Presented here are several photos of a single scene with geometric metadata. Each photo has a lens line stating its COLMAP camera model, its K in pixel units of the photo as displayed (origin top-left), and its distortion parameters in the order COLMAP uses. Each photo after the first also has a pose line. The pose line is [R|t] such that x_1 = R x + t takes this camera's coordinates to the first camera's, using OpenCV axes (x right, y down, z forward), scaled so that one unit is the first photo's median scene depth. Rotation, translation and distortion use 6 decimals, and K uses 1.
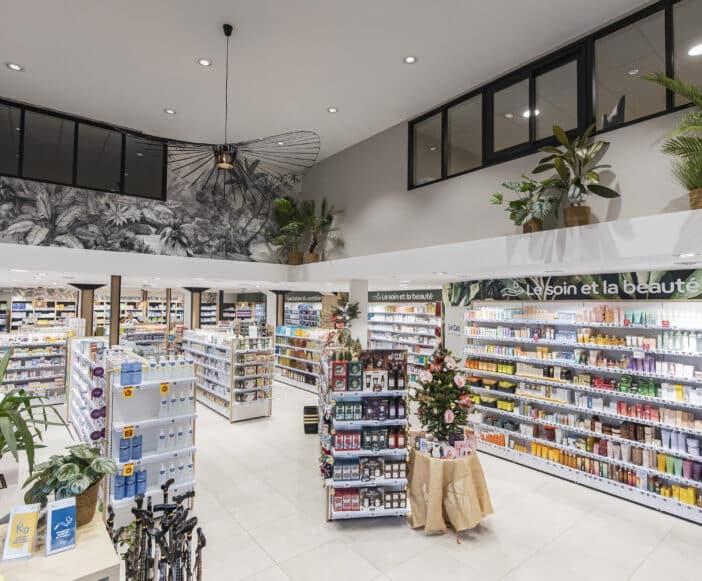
lens RADIAL K [[406.1, 0, 351.0], [0, 406.1, 290.5], [0, 0, 1]] dist [0.002675, 0.000771]
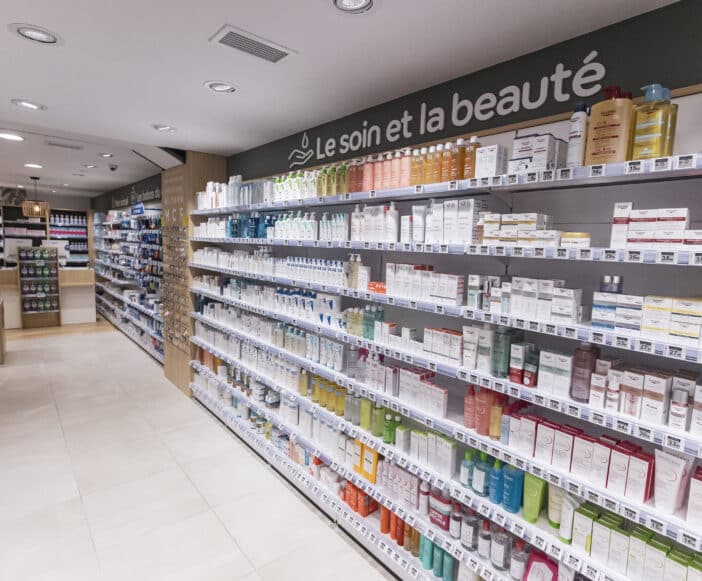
lens RADIAL K [[406.1, 0, 351.0], [0, 406.1, 290.5], [0, 0, 1]] dist [0.002675, 0.000771]
pose [[0.999778, 0.018652, 0.009798, 0.144323], [-0.019929, 0.988109, 0.152460, 0.096698], [-0.006837, -0.152622, 0.988261, 1.115199]]
